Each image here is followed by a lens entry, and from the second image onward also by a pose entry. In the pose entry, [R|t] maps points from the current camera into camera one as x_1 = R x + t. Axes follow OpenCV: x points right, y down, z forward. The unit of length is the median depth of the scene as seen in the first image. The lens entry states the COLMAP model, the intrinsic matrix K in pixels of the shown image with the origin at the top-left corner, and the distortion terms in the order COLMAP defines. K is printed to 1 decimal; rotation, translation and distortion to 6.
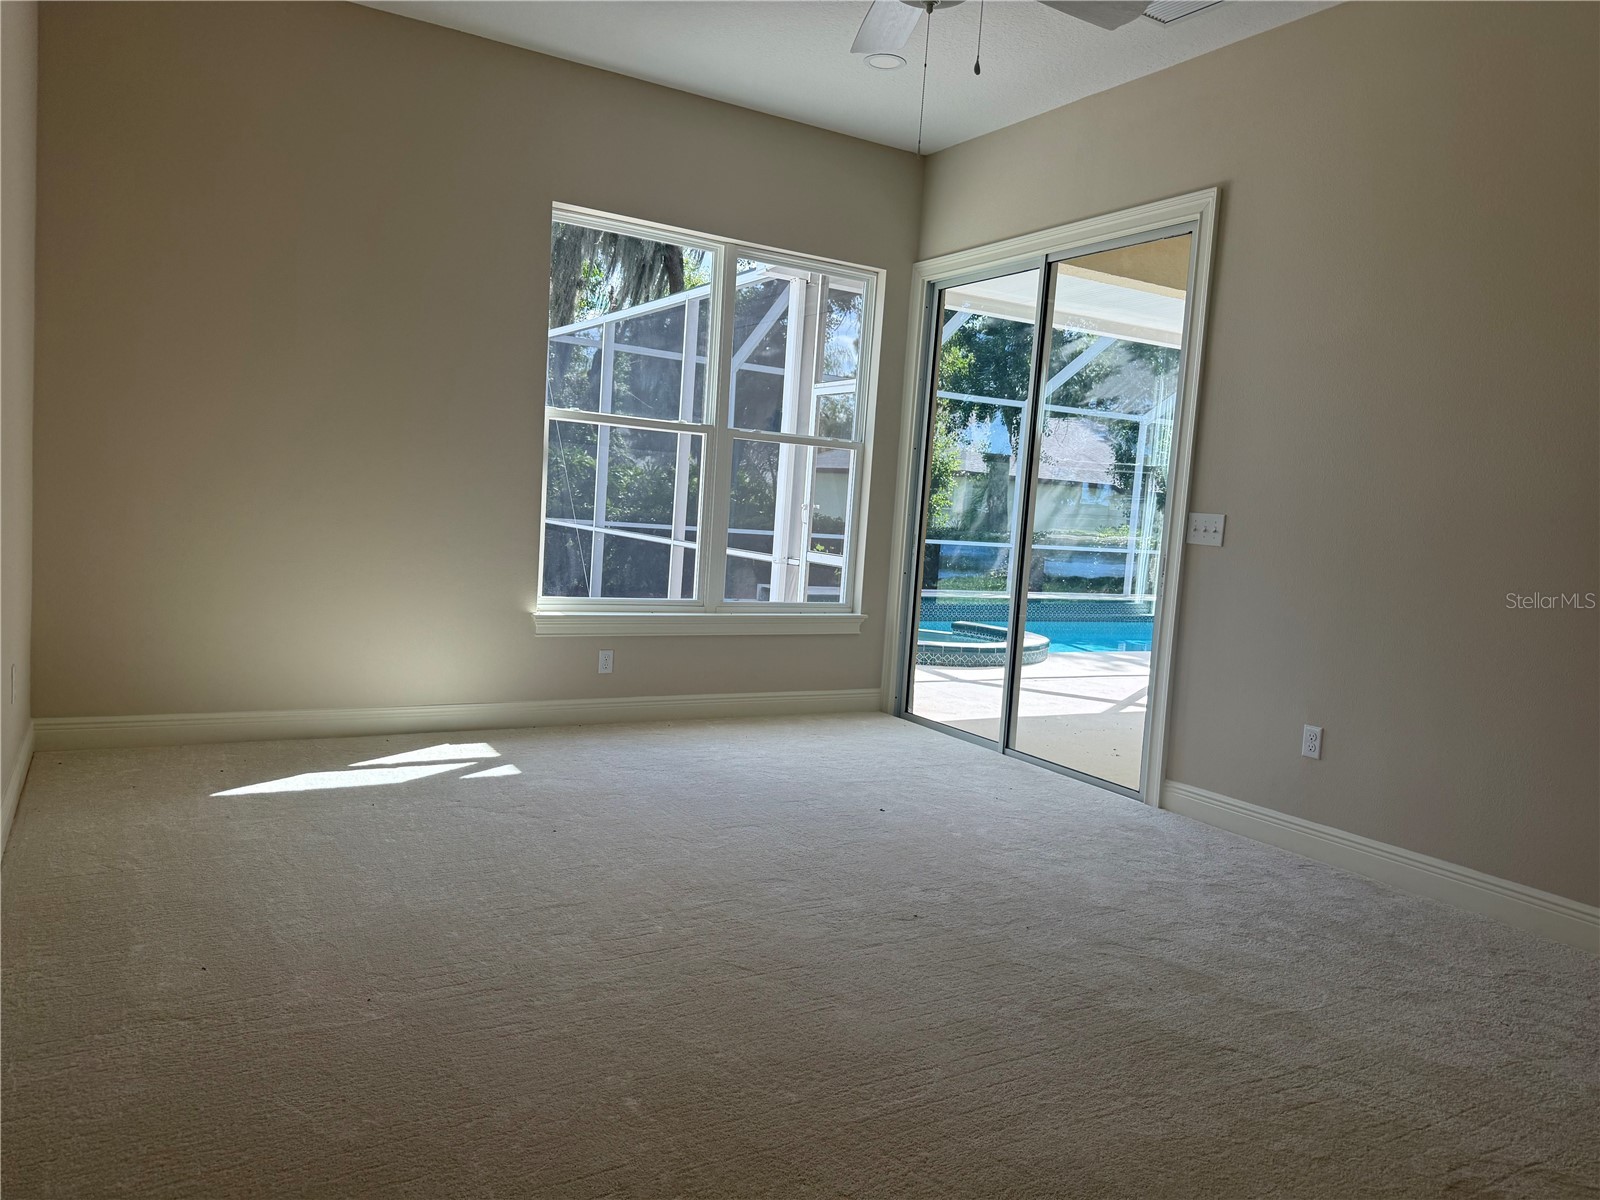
lens RADIAL K [[1116.9, 0, 806.7], [0, 1116.9, 598.3], [0, 0, 1]] dist [0.036314, -0.067818]
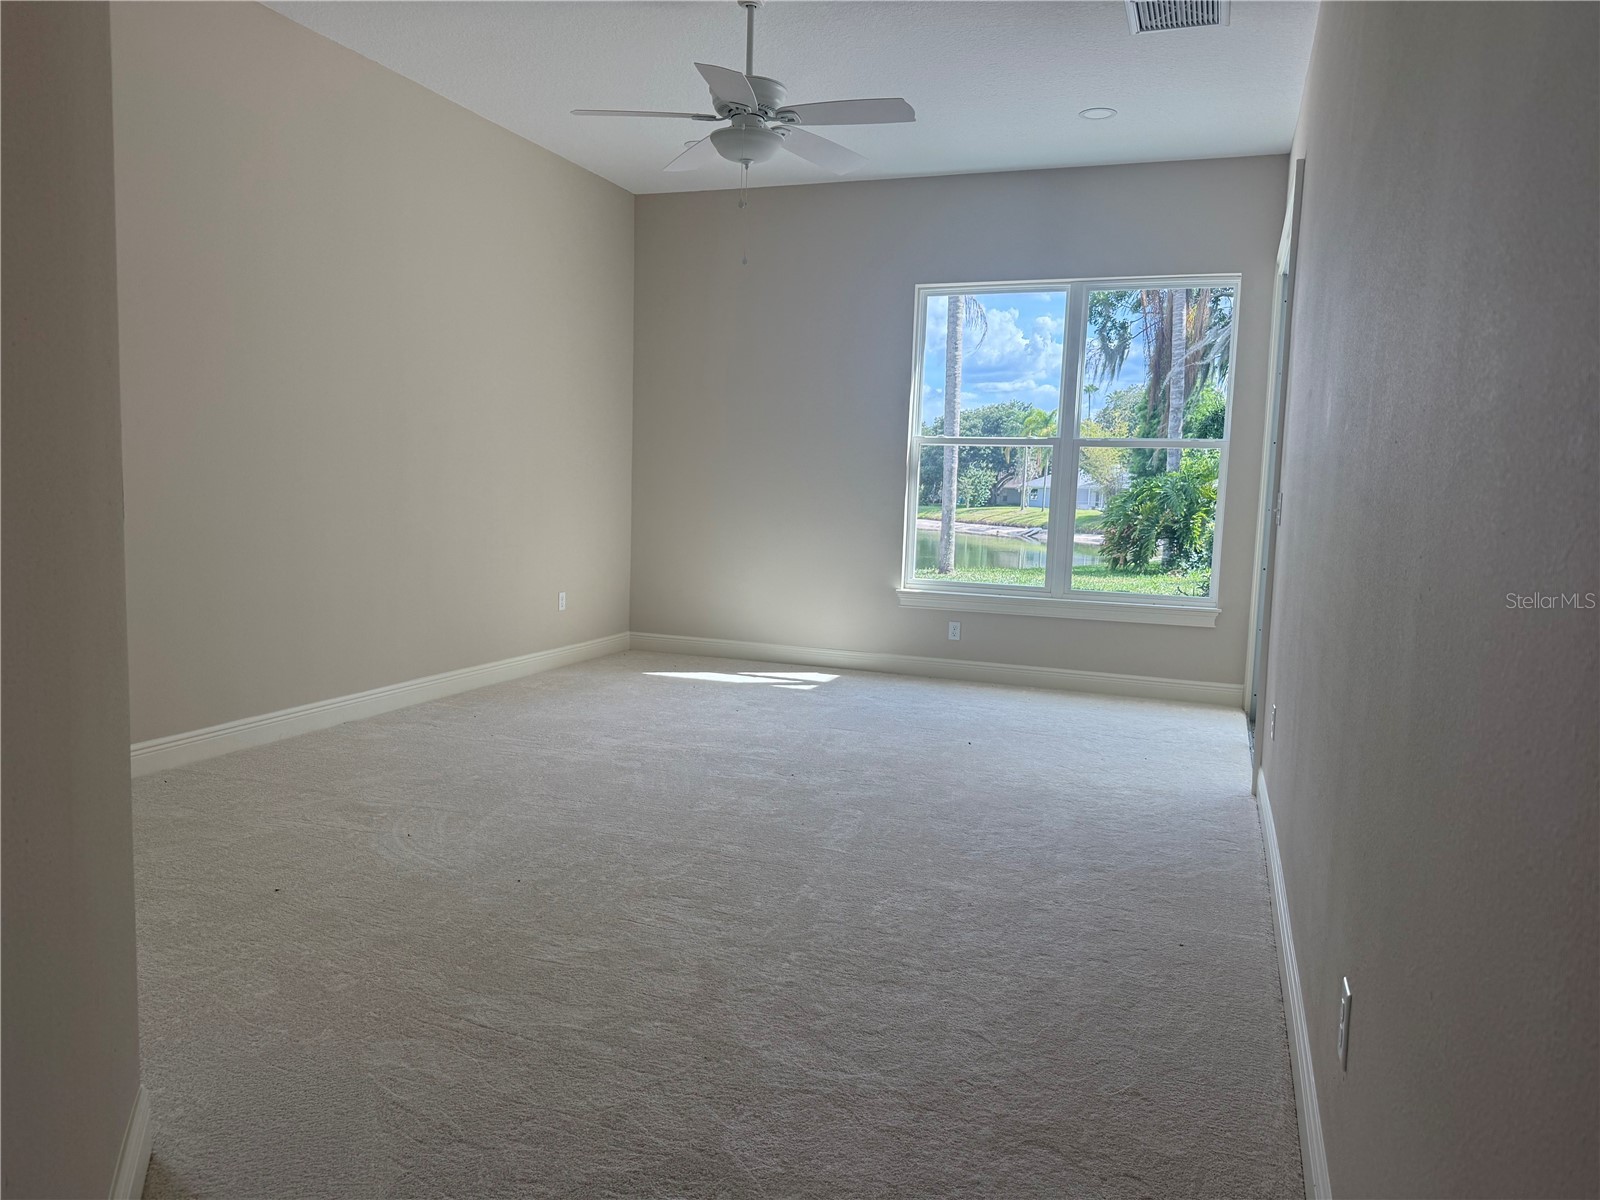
lens RADIAL K [[1116.9, 0, 806.7], [0, 1116.9, 598.3], [0, 0, 1]] dist [0.036314, -0.067818]
pose [[0.616805, 0.031747, -0.786476, 0.753749], [-0.059259, 0.998224, -0.006180, 0.038750], [0.784882, 0.050418, 0.617590, 0.072069]]
